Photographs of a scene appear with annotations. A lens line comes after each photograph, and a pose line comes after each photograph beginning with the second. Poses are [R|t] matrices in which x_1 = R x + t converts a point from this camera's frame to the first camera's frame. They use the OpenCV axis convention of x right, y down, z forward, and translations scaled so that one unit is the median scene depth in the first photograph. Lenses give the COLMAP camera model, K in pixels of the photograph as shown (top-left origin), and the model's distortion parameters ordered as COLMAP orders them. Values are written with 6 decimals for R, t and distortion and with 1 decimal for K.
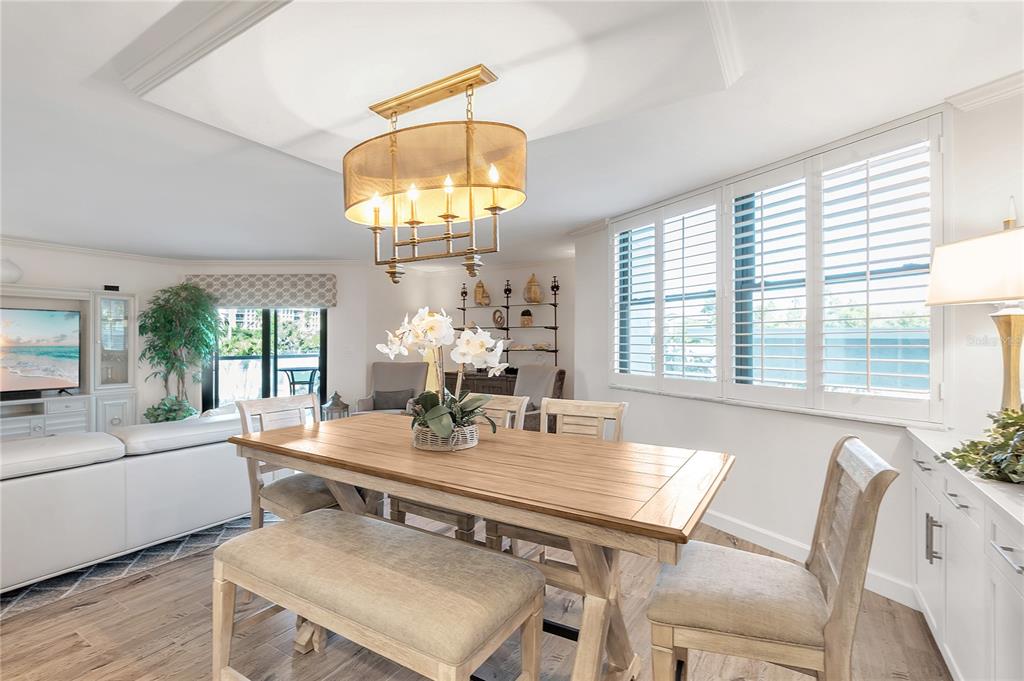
lens RADIAL K [[466.7, 0, 496.1], [0, 466.7, 344.2], [0, 0, 1]] dist [0.002968, 0.000482]
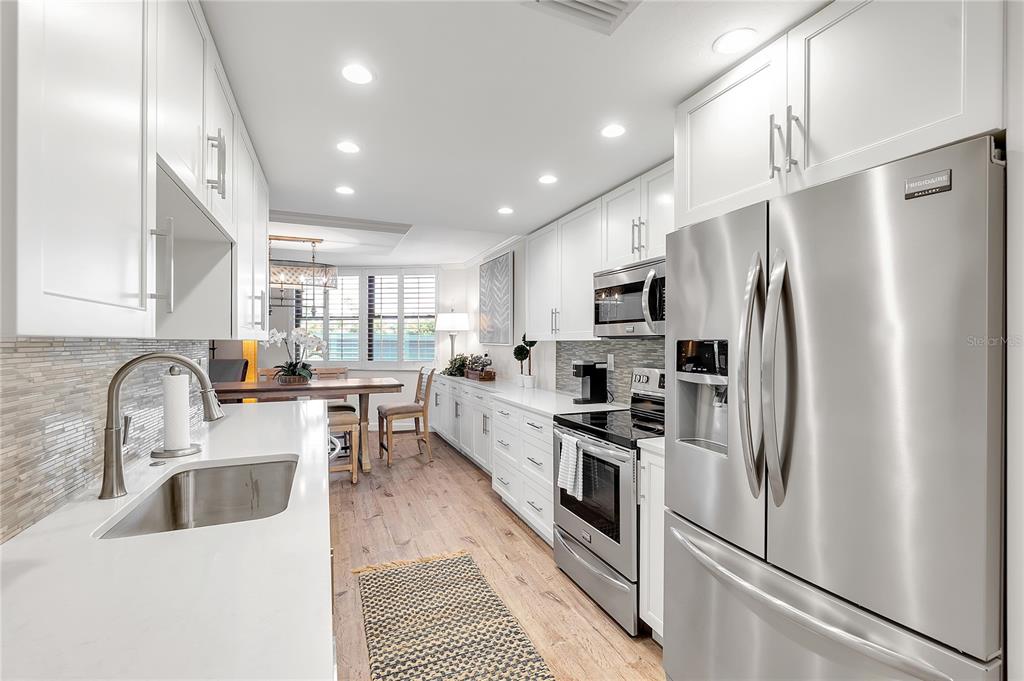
lens RADIAL K [[466.7, 0, 522.0], [0, 466.7, 341.0], [0, 0, 1]] dist [0.002968, 0.000482]
pose [[0.561188, 0.005479, 0.827670, -0.890531], [0.001527, 0.999970, -0.007655, 0.009822], [-0.827687, 0.005560, 0.561162, -0.823339]]
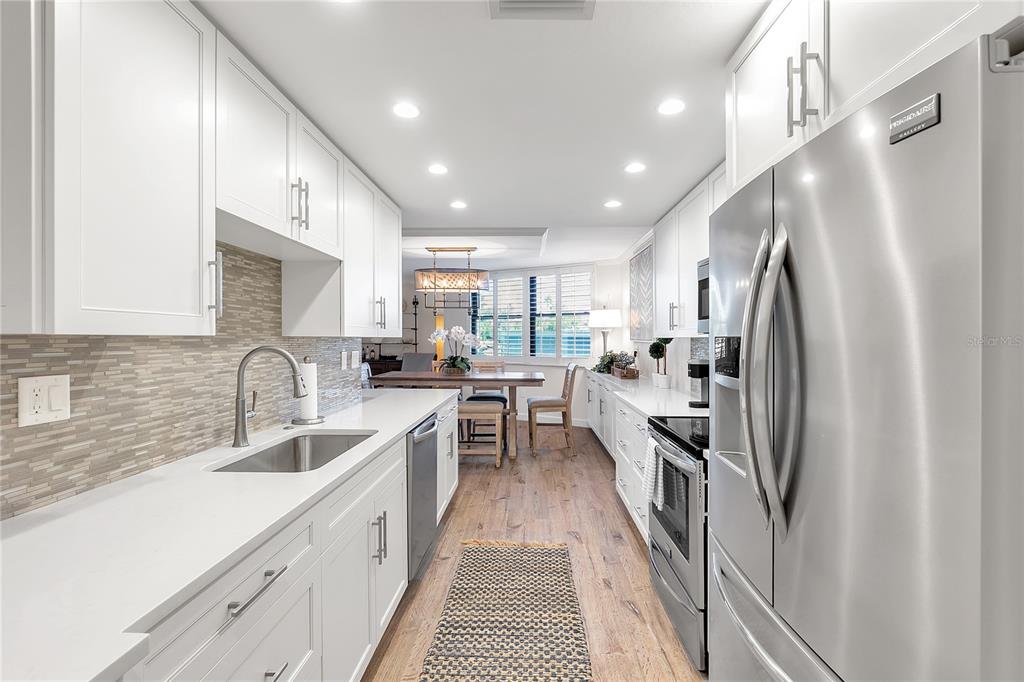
lens RADIAL K [[466.7, 0, 506.1], [0, 466.7, 338.1], [0, 0, 1]] dist [0.002968, 0.000482]
pose [[0.864400, 0.005996, 0.502770, -0.765968], [-0.002932, 0.999972, -0.006884, 0.009878], [-0.502797, 0.004476, 0.864393, -0.962335]]
